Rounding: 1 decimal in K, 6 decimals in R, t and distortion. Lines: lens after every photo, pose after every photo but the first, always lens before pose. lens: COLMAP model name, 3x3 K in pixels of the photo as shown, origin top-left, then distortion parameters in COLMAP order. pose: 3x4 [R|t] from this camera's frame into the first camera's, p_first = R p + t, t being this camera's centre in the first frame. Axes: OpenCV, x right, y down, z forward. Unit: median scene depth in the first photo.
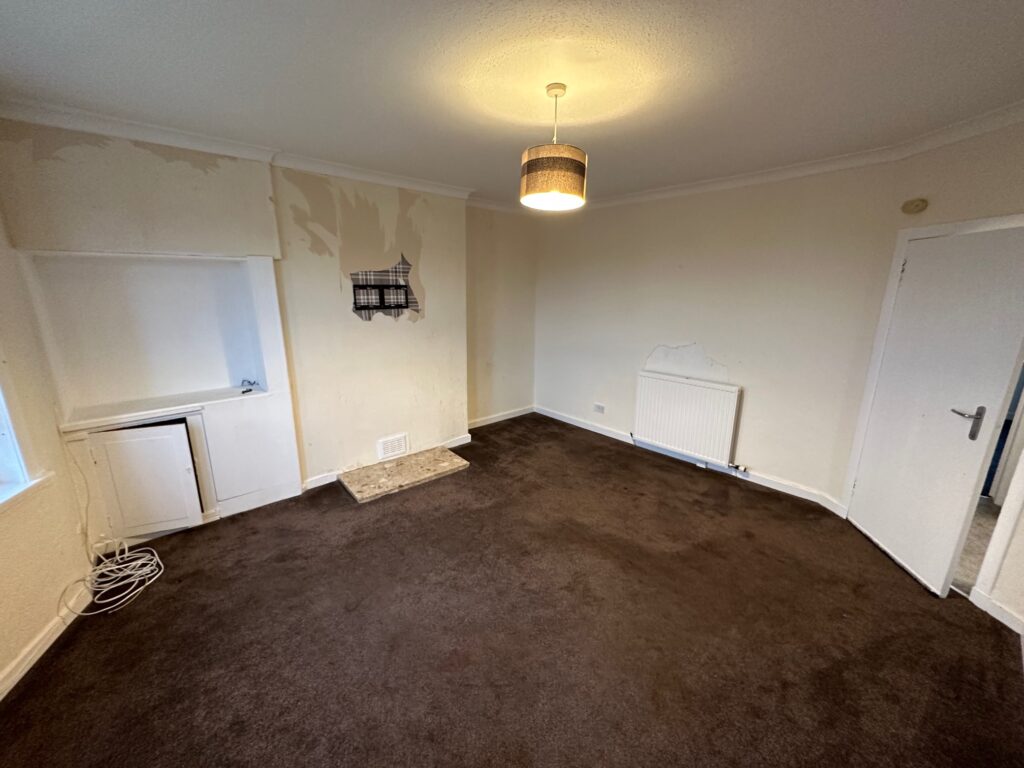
lens RADIAL K [[405.3, 0, 512.0], [0, 405.3, 384.0], [0, 0, 1]] dist [-0.001151, 0.000000]
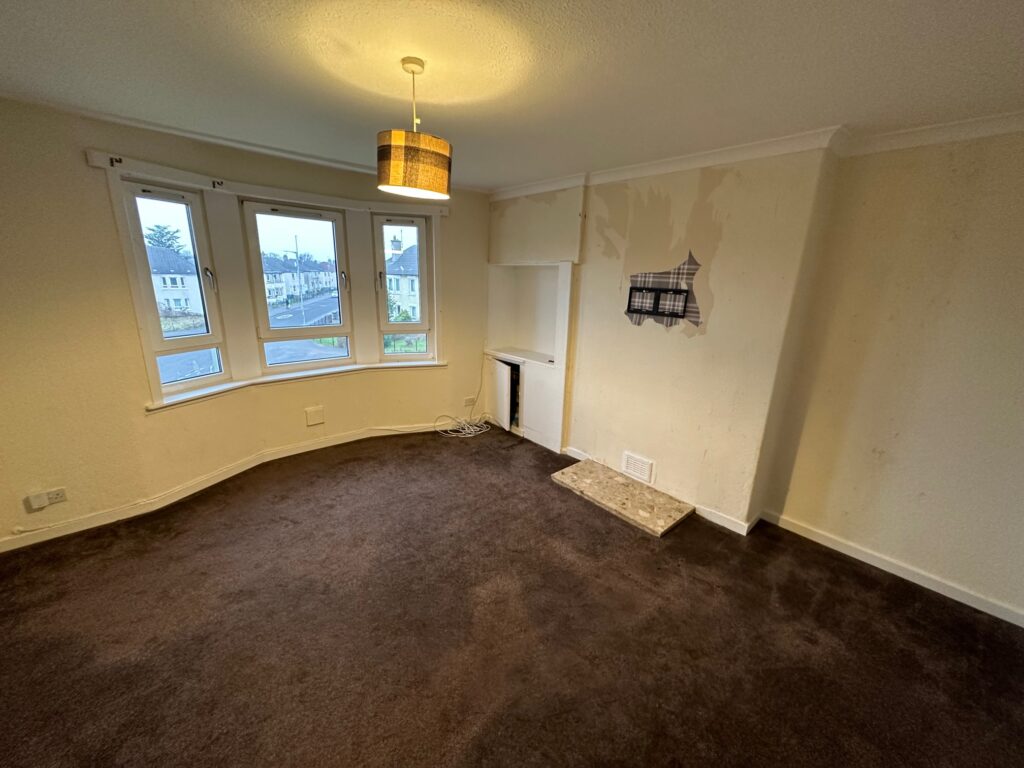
lens RADIAL K [[405.3, 0, 512.0], [0, 405.3, 384.0], [0, 0, 1]] dist [-0.001151, 0.000000]
pose [[0.000431, 0.254776, -0.967000, 0.589643], [-0.271155, 0.930802, 0.245118, -0.179957], [0.962536, 0.262101, 0.069484, 0.684973]]
